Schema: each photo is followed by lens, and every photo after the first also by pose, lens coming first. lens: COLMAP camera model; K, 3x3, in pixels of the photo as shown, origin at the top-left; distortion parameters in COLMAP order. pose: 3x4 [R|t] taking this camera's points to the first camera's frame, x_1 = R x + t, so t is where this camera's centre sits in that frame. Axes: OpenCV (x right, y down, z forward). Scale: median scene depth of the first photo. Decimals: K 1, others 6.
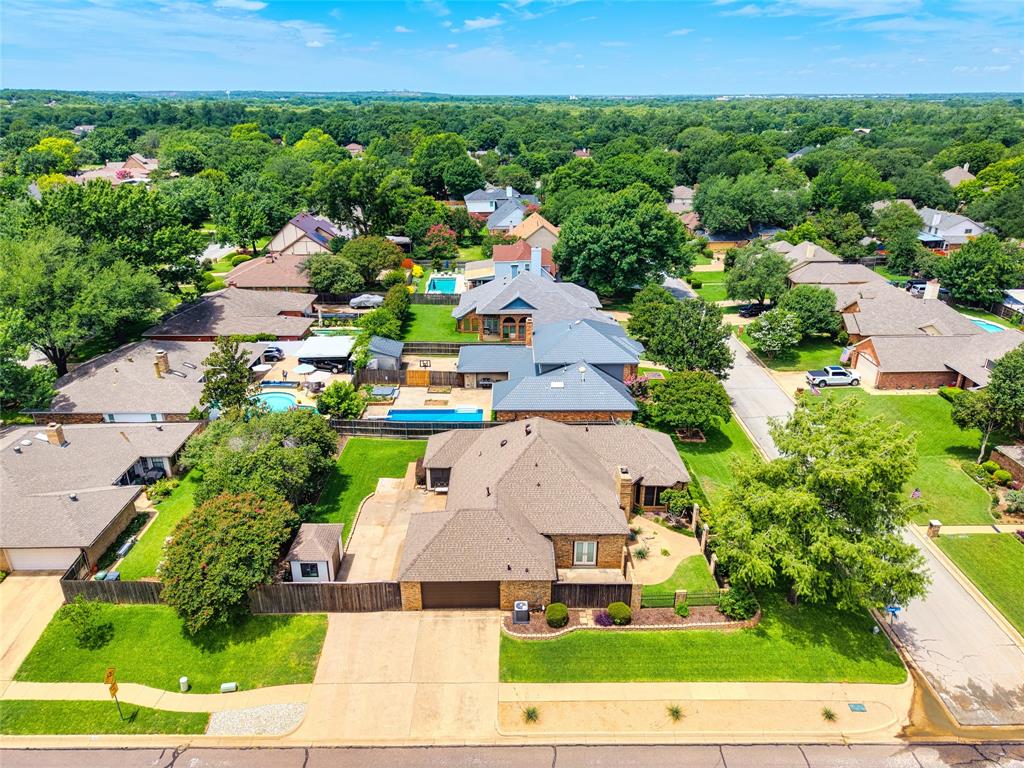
lens RADIAL K [[685.8, 0, 513.0], [0, 685.8, 379.6], [0, 0, 1]] dist [0.019740, -0.010931]
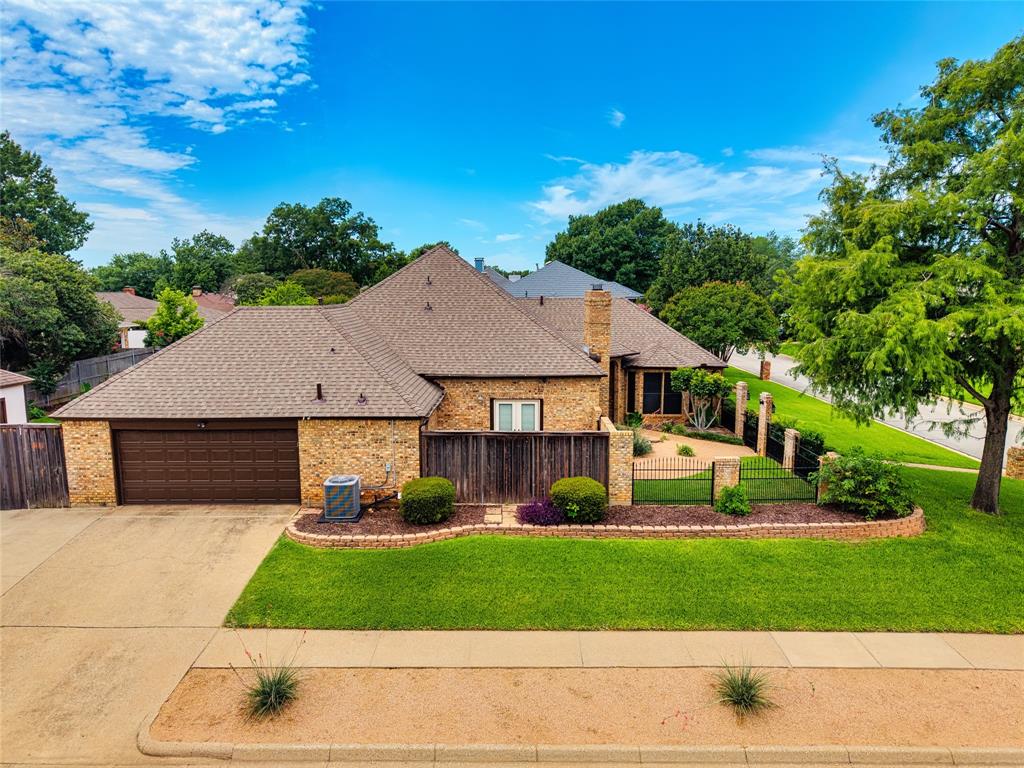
lens RADIAL K [[685.8, 0, 513.2], [0, 685.8, 385.6], [0, 0, 1]] dist [0.019740, -0.010931]
pose [[0.999866, 0.002951, -0.016113, 0.119906], [-0.006826, 0.969216, -0.246118, 0.370382], [0.014891, 0.246195, 0.969106, 0.579165]]
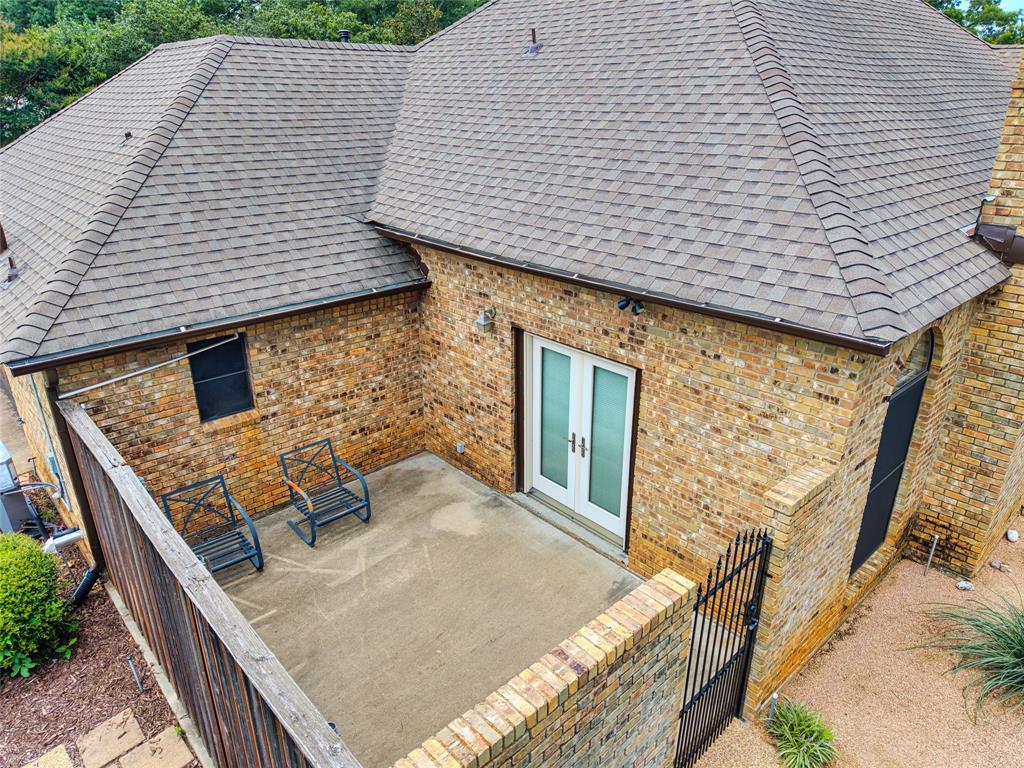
lens RADIAL K [[685.8, 0, 511.2], [0, 685.8, 385.9], [0, 0, 1]] dist [0.019740, -0.010931]
pose [[0.670775, 0.293280, -0.681211, 0.214144], [-0.285586, 0.949806, 0.127707, 0.246794], [0.684472, 0.108882, 0.720862, 0.955341]]
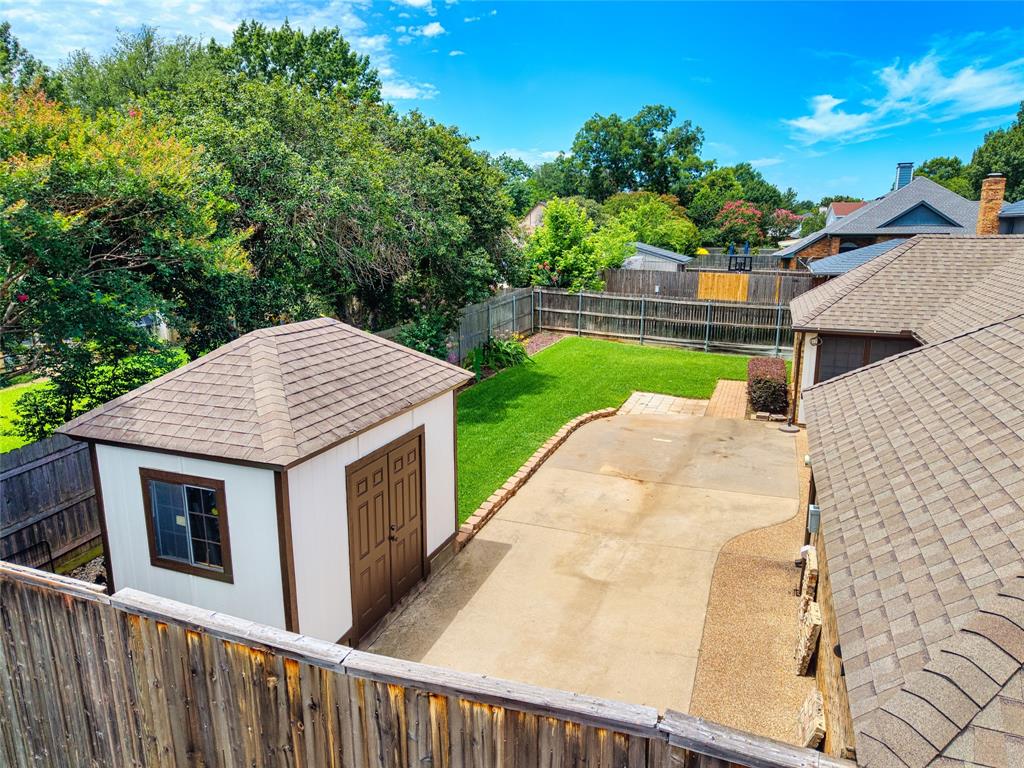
lens RADIAL K [[685.8, 0, 511.8], [0, 685.8, 386.2], [0, 0, 1]] dist [0.019740, -0.010931]
pose [[0.932278, 0.081626, -0.352412, -0.178739], [-0.135915, 0.981870, -0.132129, 0.264763], [0.335238, 0.171079, 0.926471, 0.901035]]
